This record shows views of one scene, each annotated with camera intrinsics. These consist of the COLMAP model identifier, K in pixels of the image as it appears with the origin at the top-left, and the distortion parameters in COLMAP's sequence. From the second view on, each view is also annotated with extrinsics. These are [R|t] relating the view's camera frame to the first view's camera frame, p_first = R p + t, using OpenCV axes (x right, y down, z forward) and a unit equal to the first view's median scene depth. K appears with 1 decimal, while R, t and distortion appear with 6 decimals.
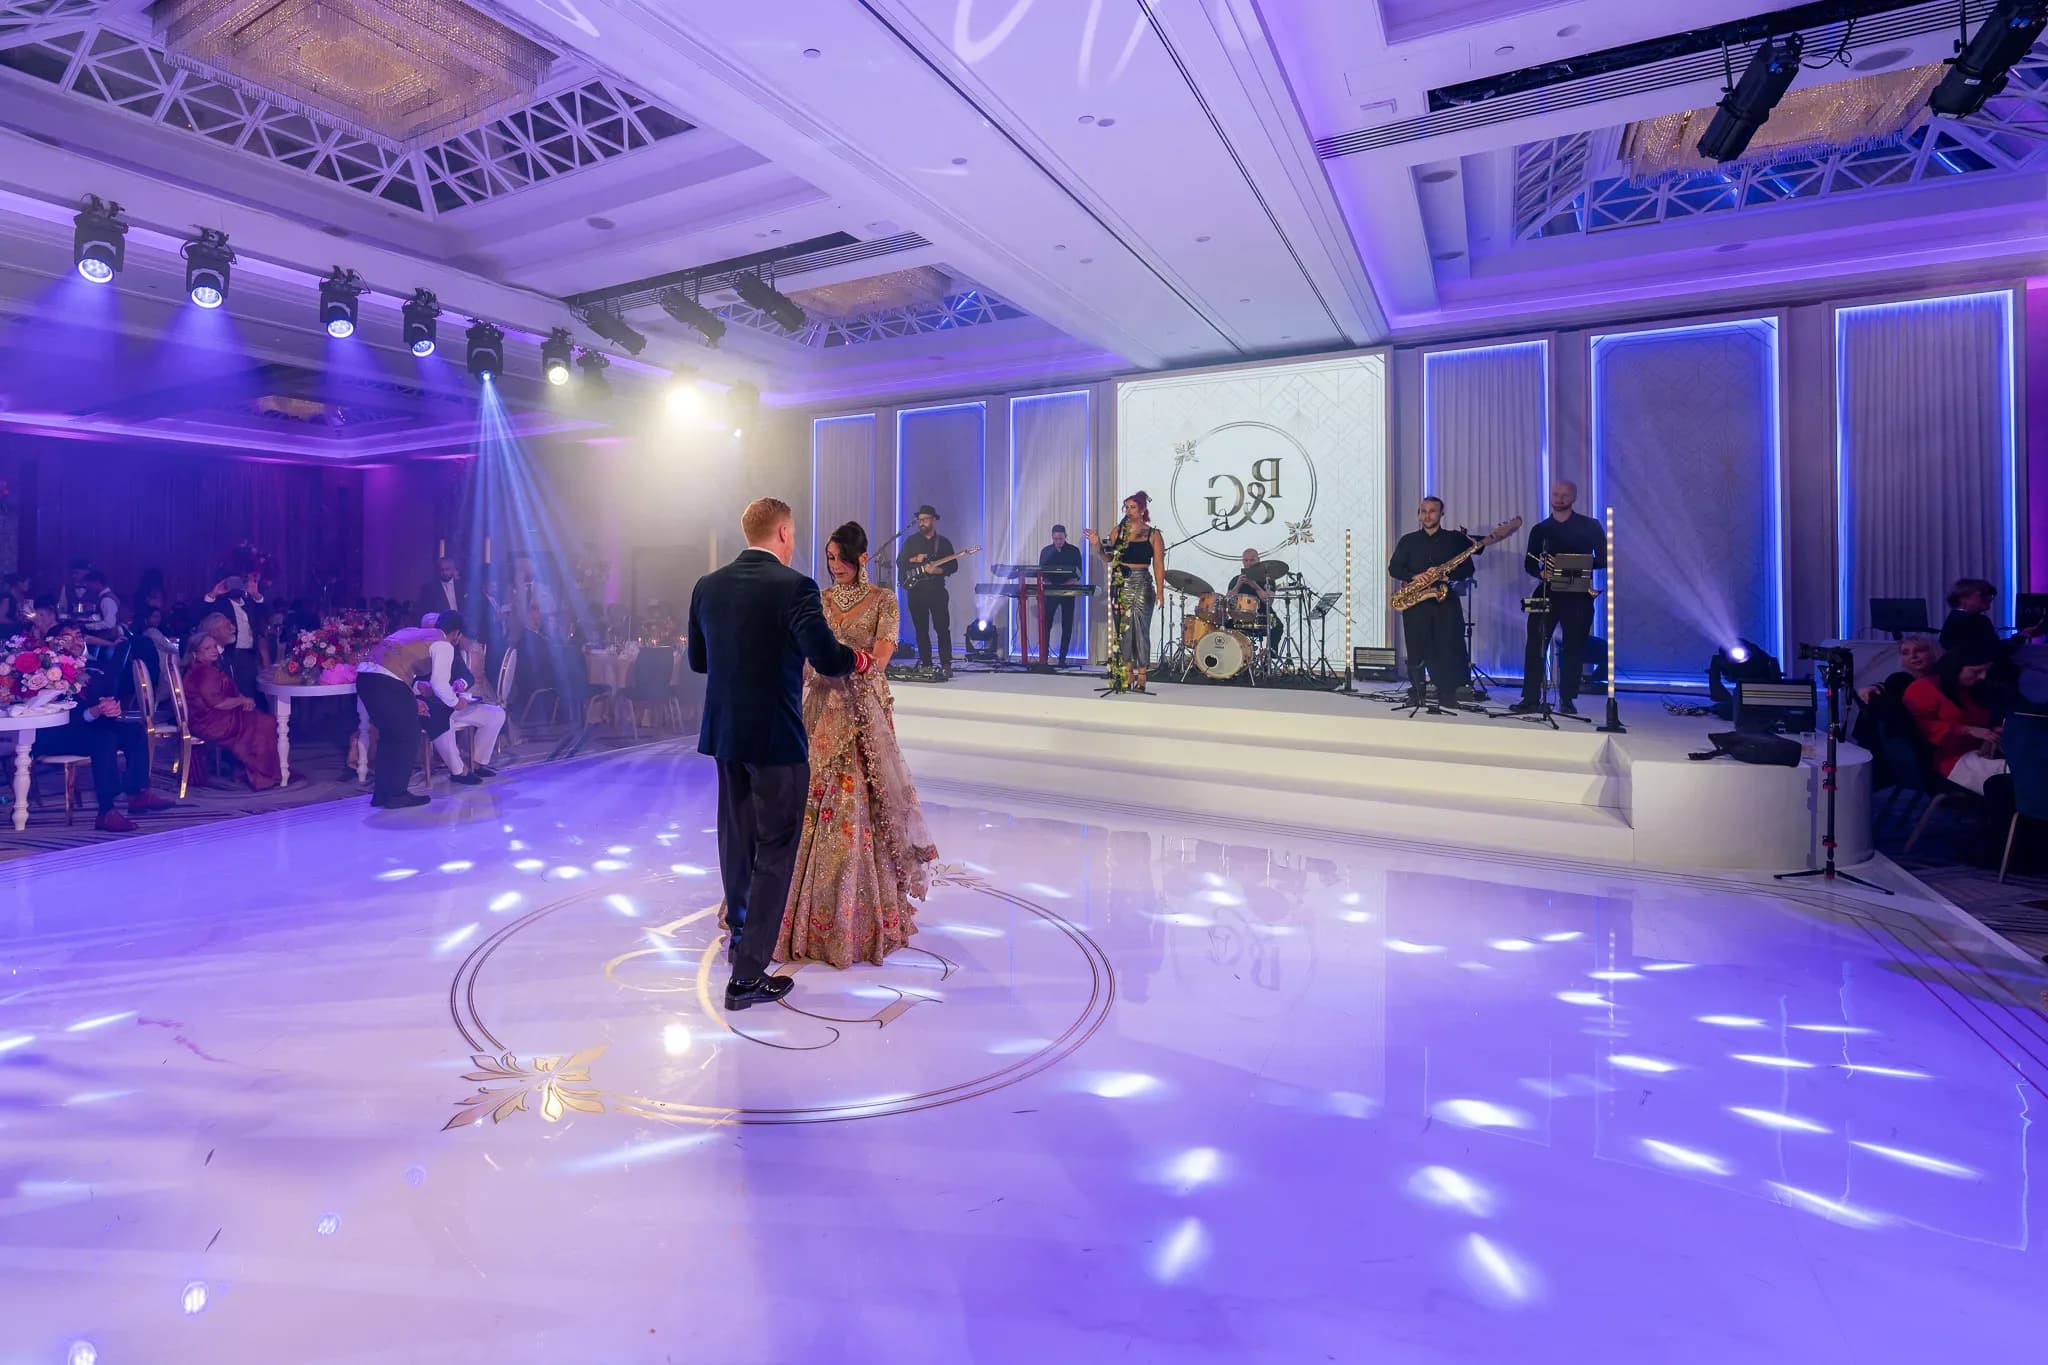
lens RADIAL K [[976.7, 0, 859.4], [0, 976.7, 574.8], [0, 0, 1]] dist [-0.009048, -0.002541]
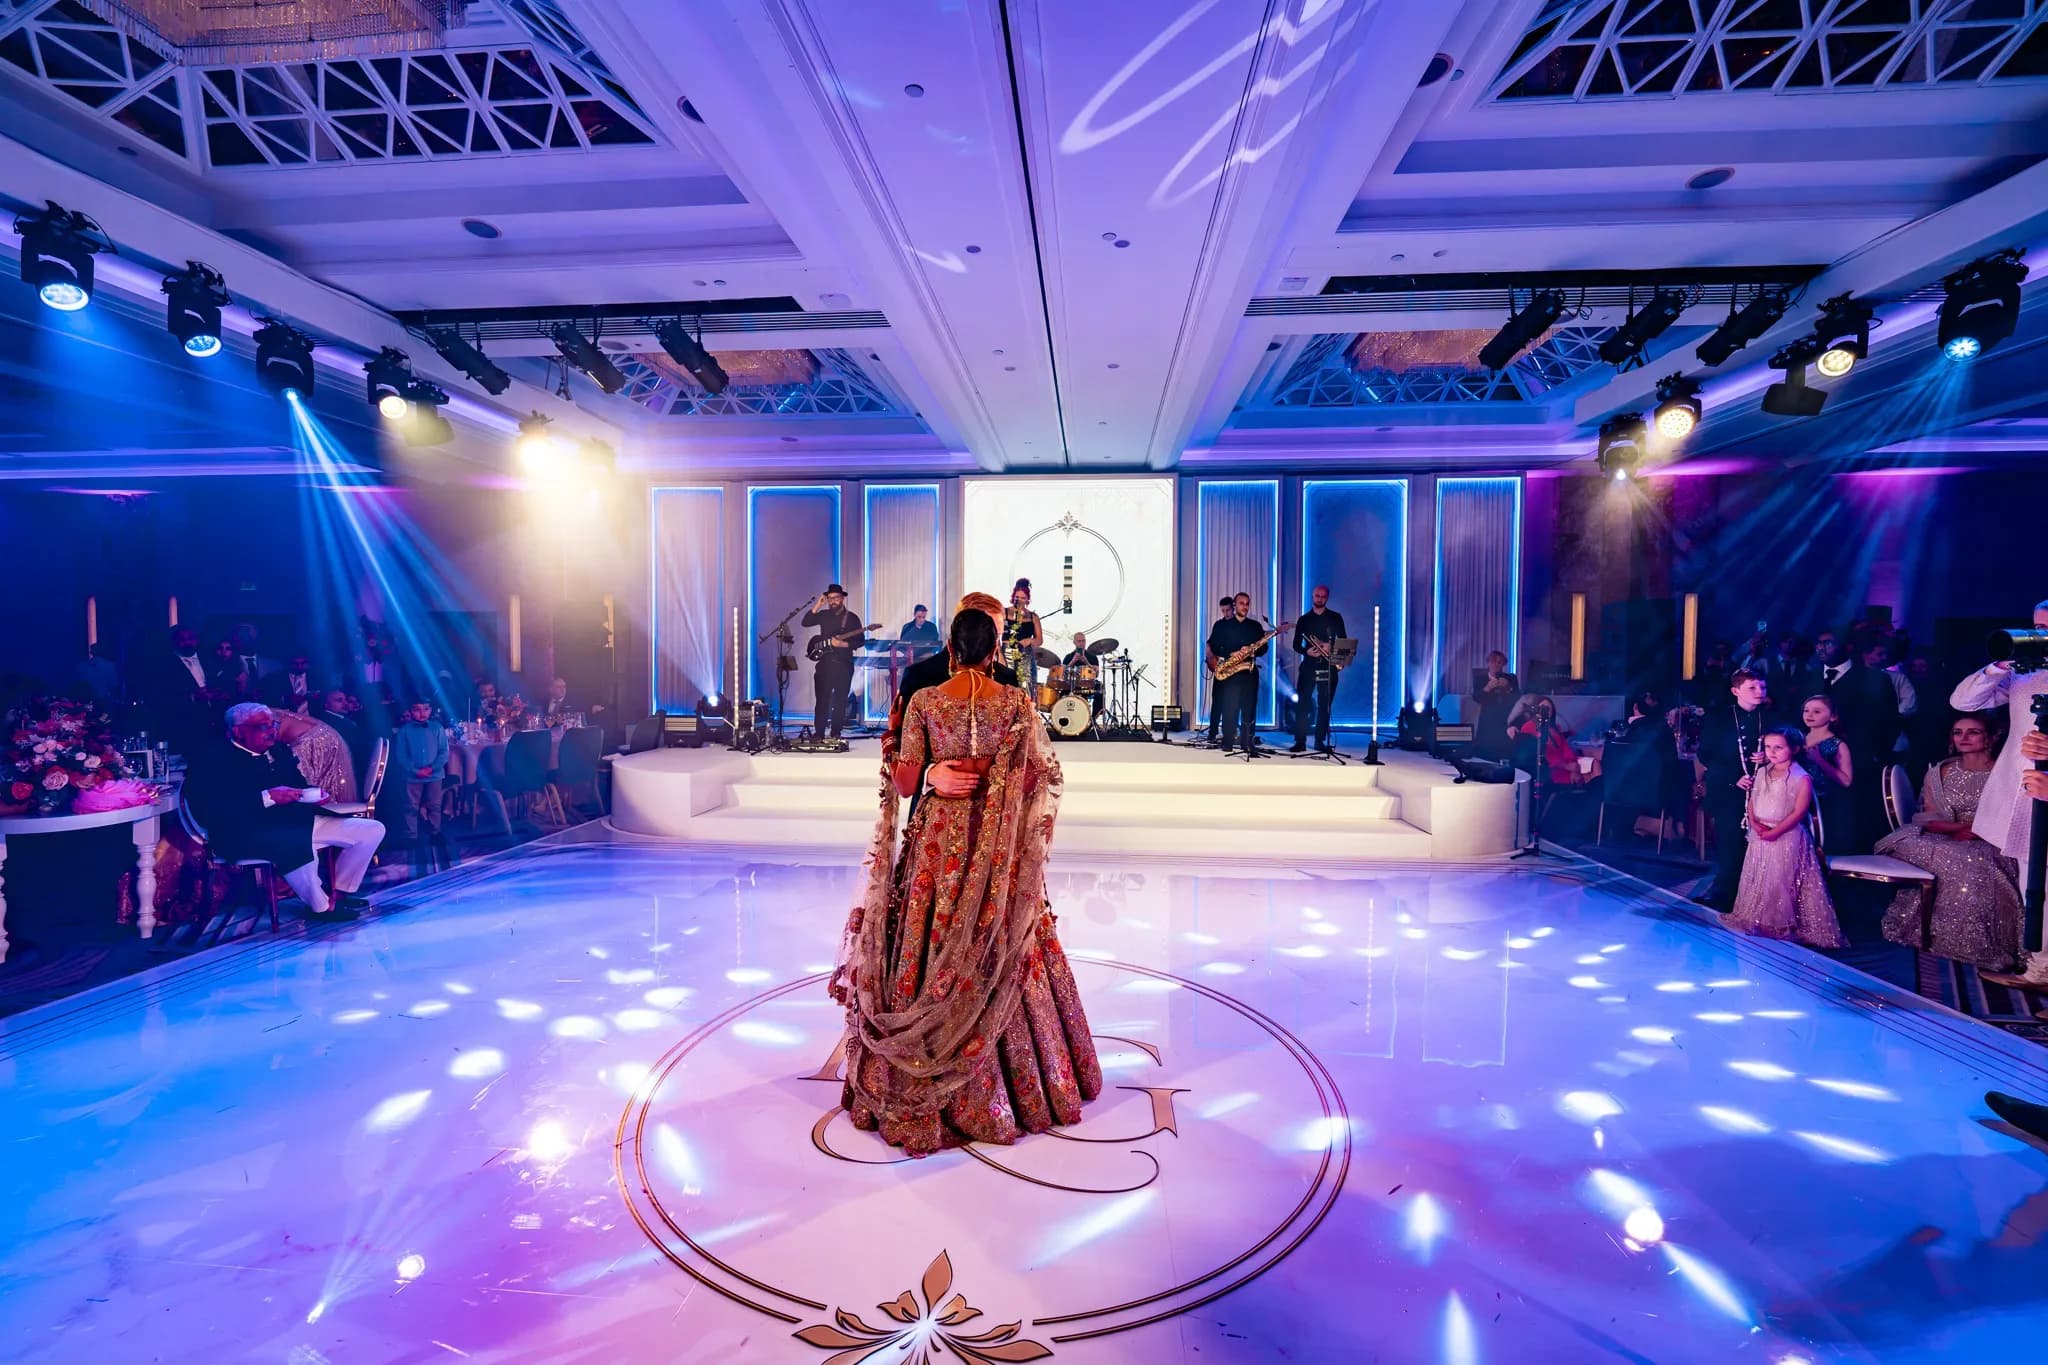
lens RADIAL K [[828.2, 0, 1026.2], [0, 828.2, 679.9], [0, 0, 1]] dist [-0.012961, 0.000610]
pose [[0.878967, -0.015756, 0.476622, -0.195043], [-0.006438, 0.998971, 0.044894, -0.010126], [-0.476839, -0.042529, 0.877961, 0.144604]]
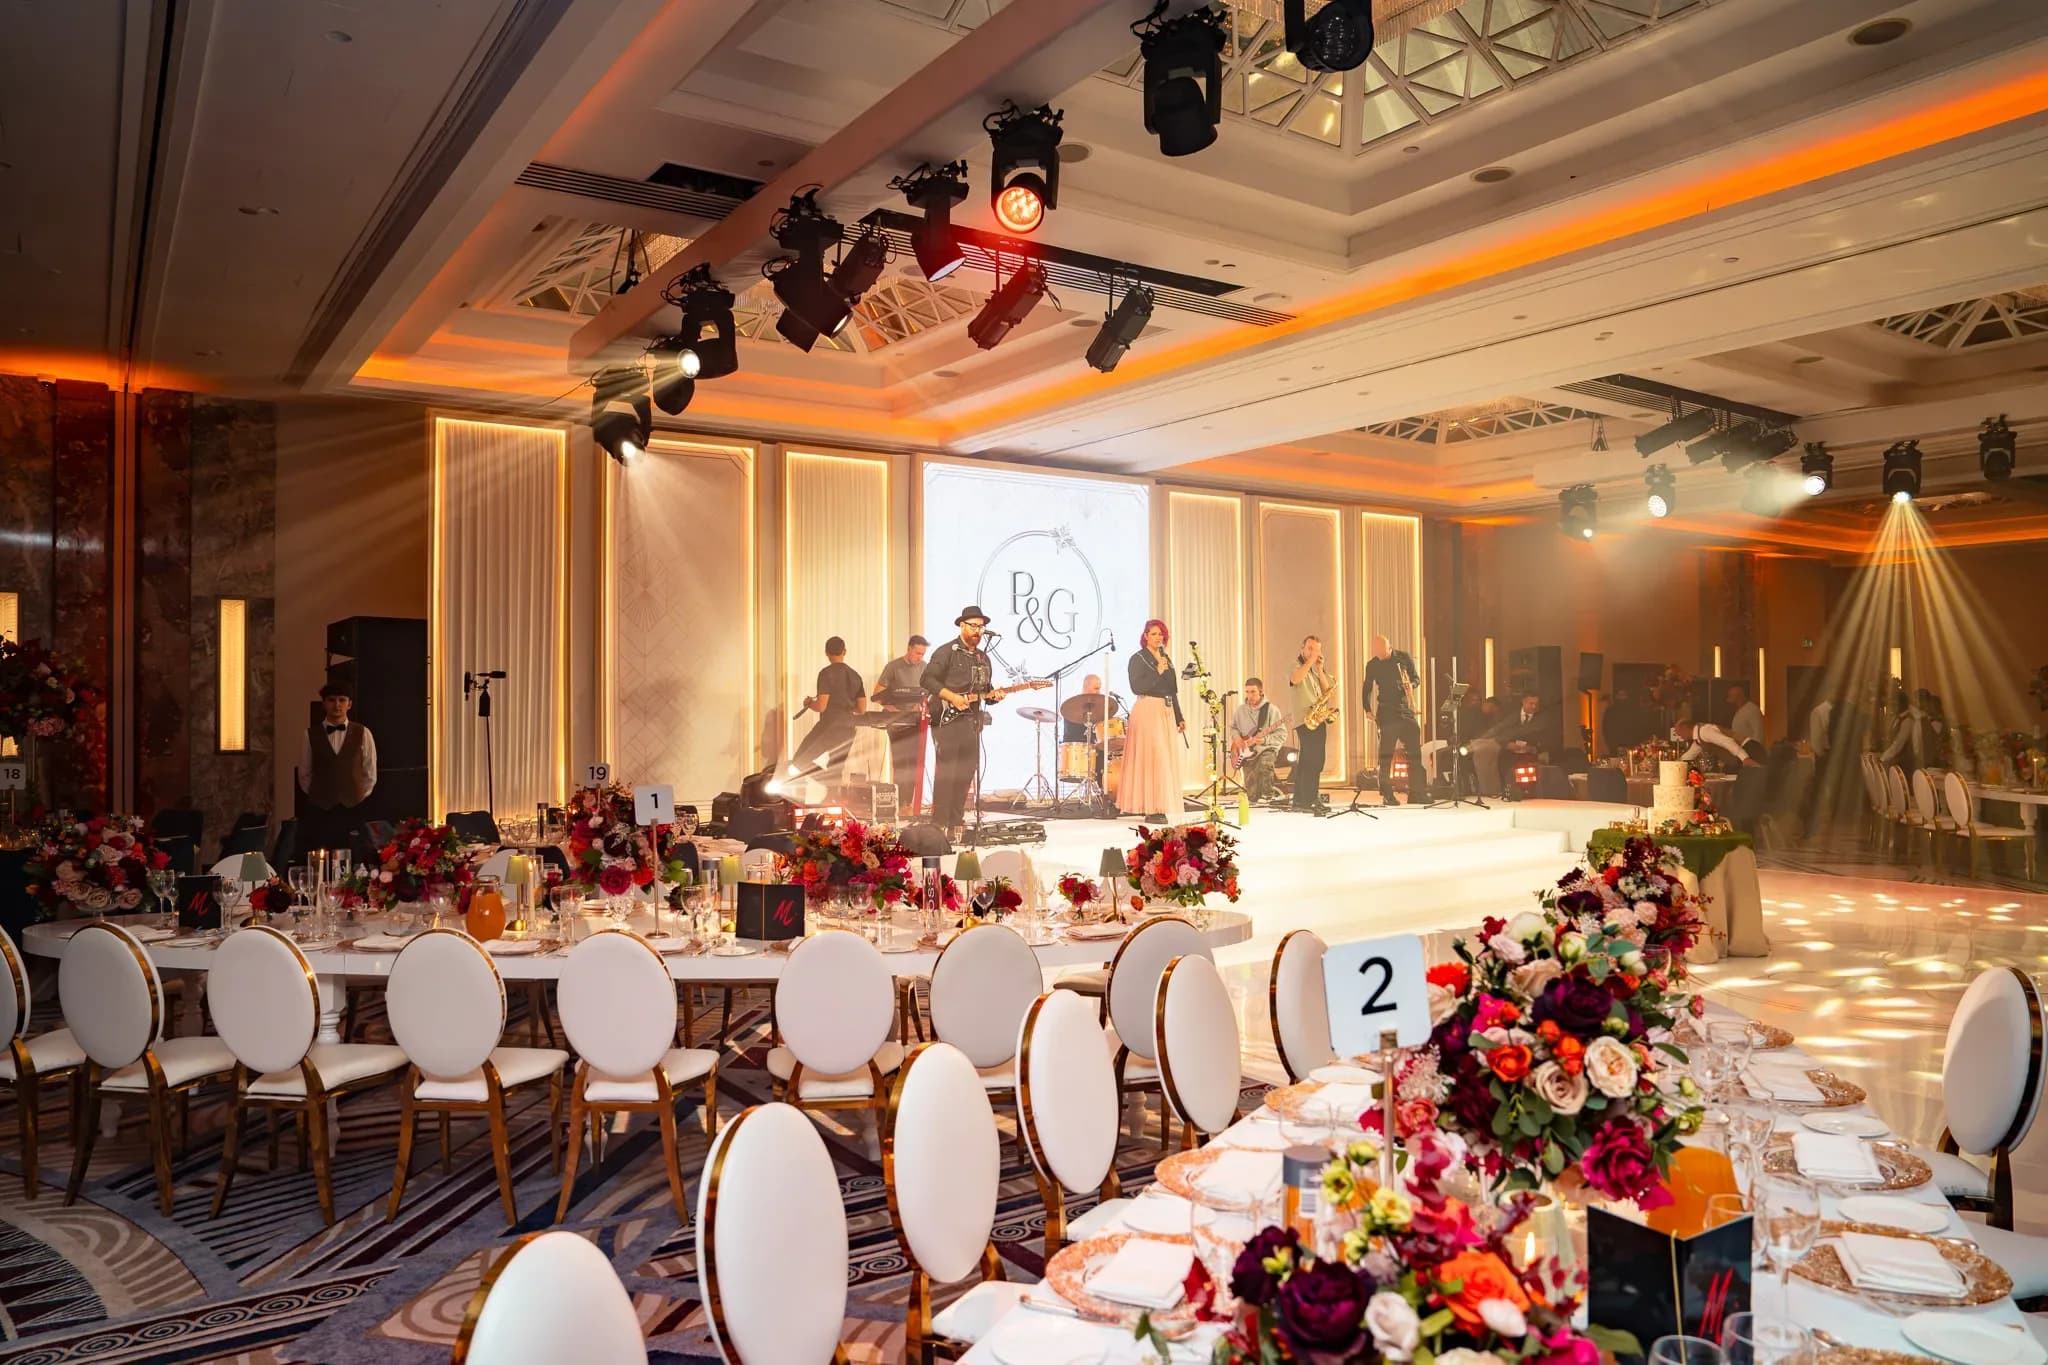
lens RADIAL K [[1397.9, 0, 1026.1], [0, 1397.9, 677.8], [0, 0, 1]] dist [-0.072356, 0.035879]
pose [[0.374583, 0.006848, 0.927168, -1.100514], [-0.001505, 0.999976, -0.006778, -0.012979], [-0.927192, 0.001143, 0.374584, 0.685198]]
